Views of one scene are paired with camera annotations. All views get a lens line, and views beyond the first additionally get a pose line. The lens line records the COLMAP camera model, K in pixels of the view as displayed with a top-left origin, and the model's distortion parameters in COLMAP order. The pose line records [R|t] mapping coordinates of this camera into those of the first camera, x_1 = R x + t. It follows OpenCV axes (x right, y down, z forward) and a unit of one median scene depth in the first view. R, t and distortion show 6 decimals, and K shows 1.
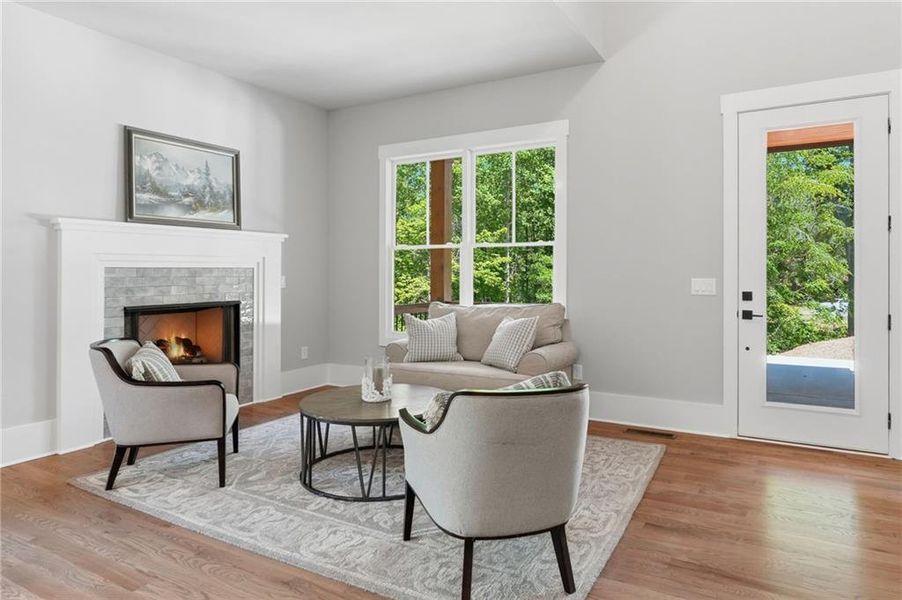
lens RADIAL K [[552.3, 0, 457.5], [0, 552.3, 262.3], [0, 0, 1]] dist [-0.002099, -0.000572]
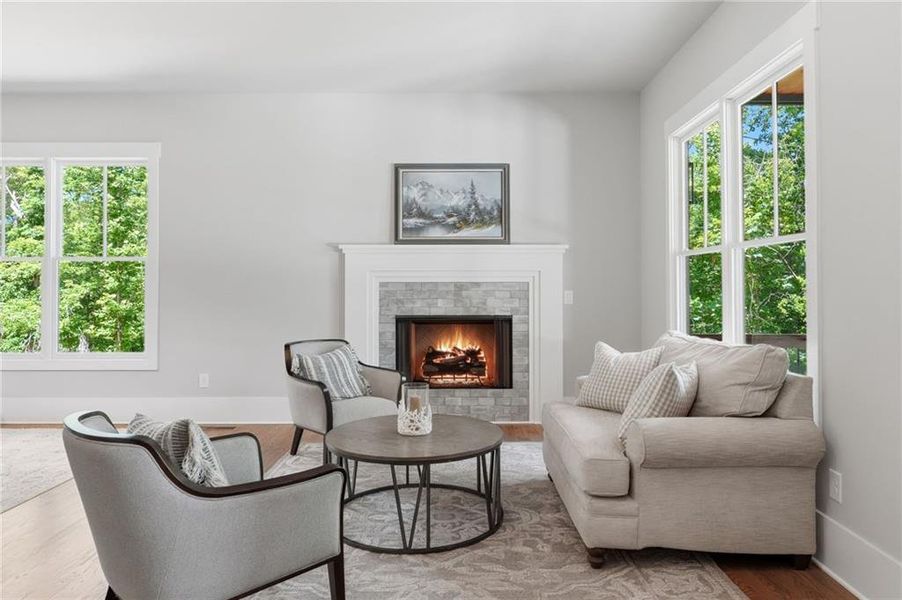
lens RADIAL K [[587.0, 0, 461.3], [0, 587.0, 276.3], [0, 0, 1]] dist [-0.000288, -0.001305]
pose [[0.508589, -0.012030, -0.860926, 0.513725], [0.012970, 0.999896, -0.006311, 0.005633], [0.860912, -0.007956, 0.508692, 0.432155]]
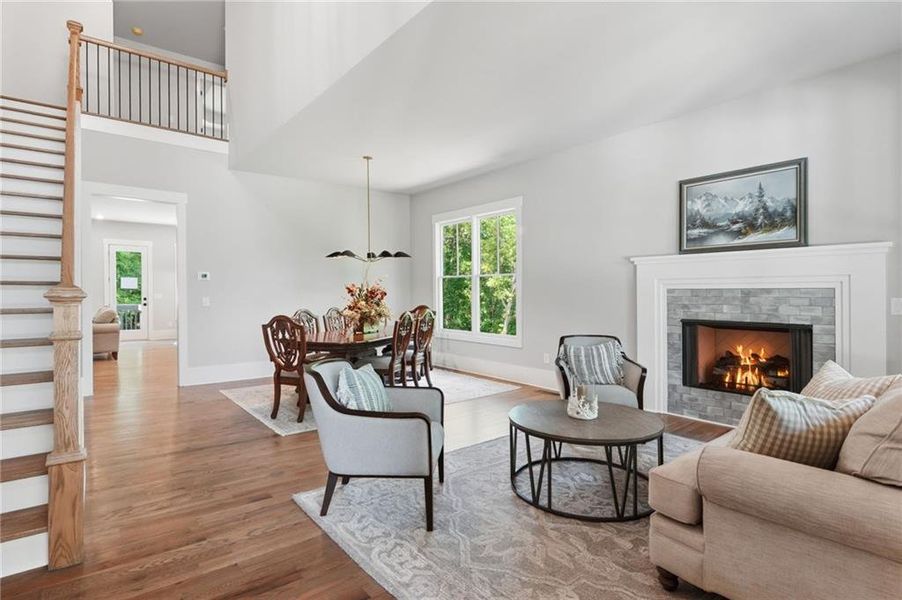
lens RADIAL K [[461.0, 0, 463.0], [0, 461.0, 290.0], [0, 0, 1]] dist [0.001540, 0.000485]
pose [[-0.342474, 0.001040, -0.939527, 0.553964], [0.018750, 0.999808, -0.005728, 0.007766], [0.939340, -0.019578, -0.342427, 0.806615]]
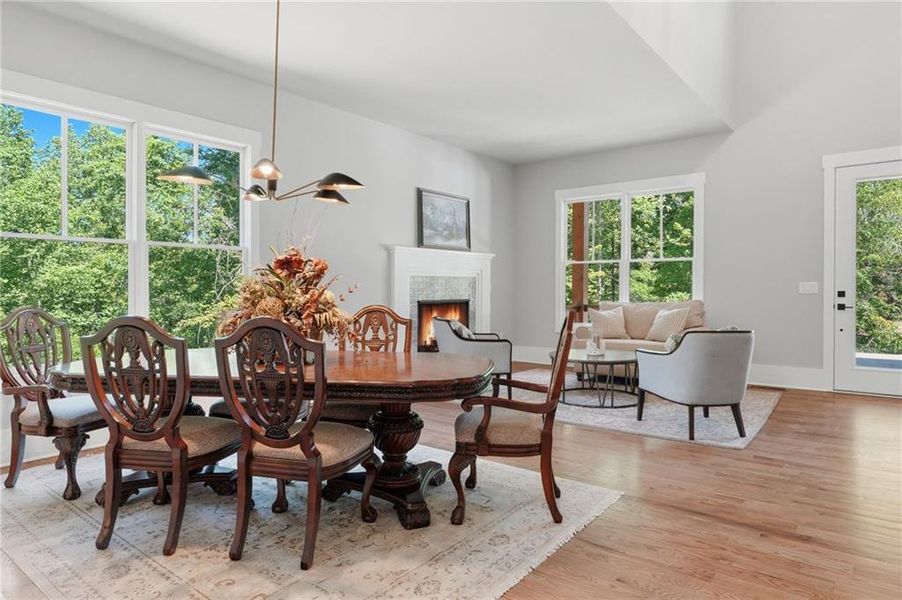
lens RADIAL K [[521.4, 0, 464.6], [0, 521.4, 283.8], [0, 0, 1]] dist [0.007046, 0.001142]
pose [[0.990716, -0.001284, -0.135944, -0.239650], [0.002881, 0.999929, 0.011547, 0.013519], [0.135919, -0.011831, 0.990649, -0.442943]]
